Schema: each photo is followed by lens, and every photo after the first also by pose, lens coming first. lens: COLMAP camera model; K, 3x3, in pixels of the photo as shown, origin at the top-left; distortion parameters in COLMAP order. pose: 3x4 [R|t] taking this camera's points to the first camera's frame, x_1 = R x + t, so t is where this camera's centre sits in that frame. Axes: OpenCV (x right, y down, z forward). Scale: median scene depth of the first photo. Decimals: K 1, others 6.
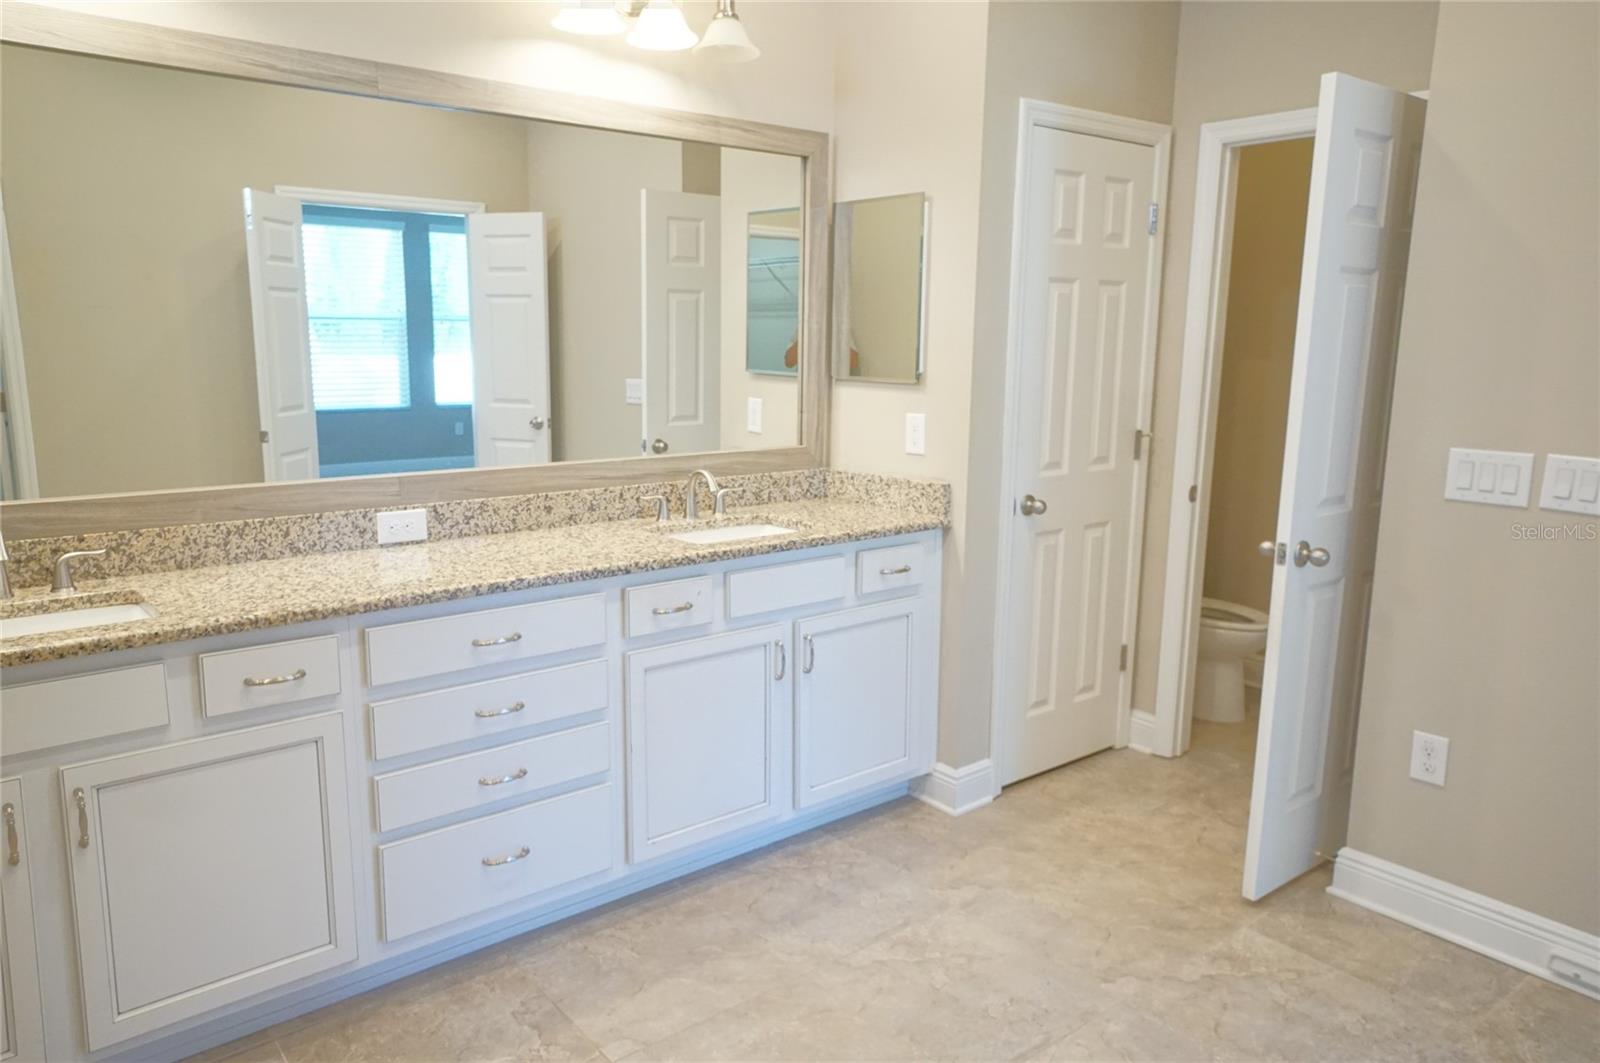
lens RADIAL K [[1104.9, 0, 780.7], [0, 1104.9, 523.0], [0, 0, 1]] dist [0.017857, 0.006767]
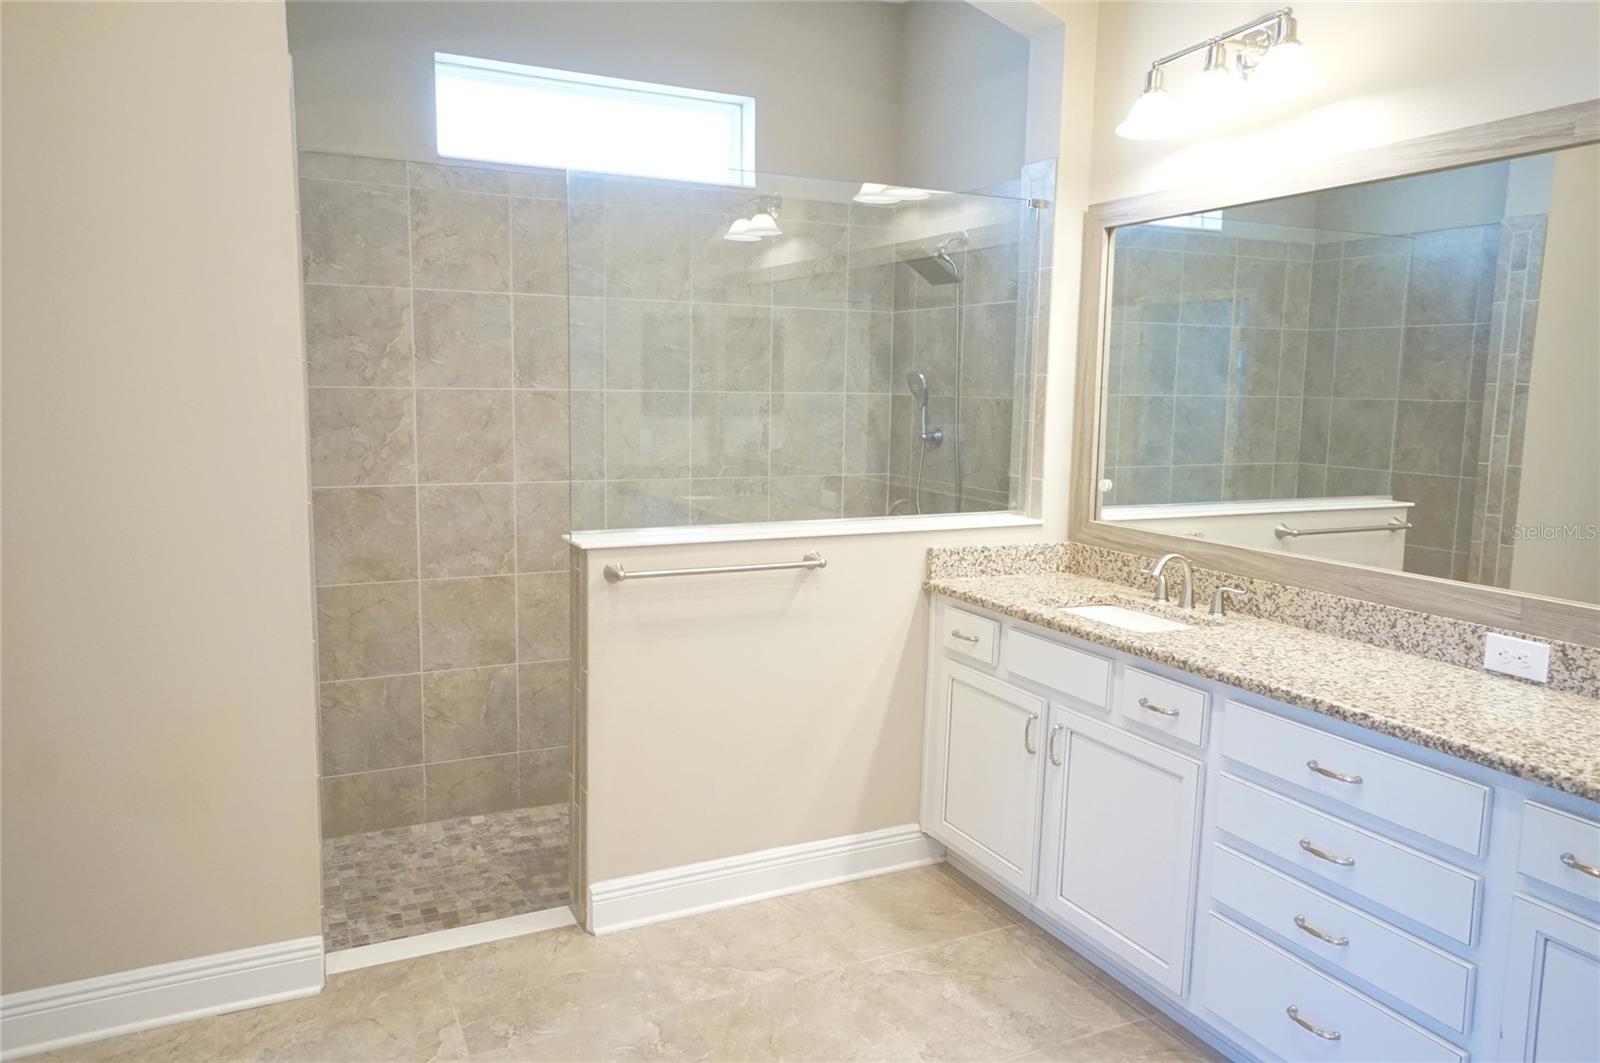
lens RADIAL K [[1104.9, 0, 780.7], [0, 1104.9, 523.0], [0, 0, 1]] dist [0.017857, 0.006767]
pose [[-0.230430, 0.106163, -0.967281, 0.627137], [-0.188374, 0.970361, 0.151376, -0.126379], [0.954682, 0.217092, -0.203602, 0.677724]]
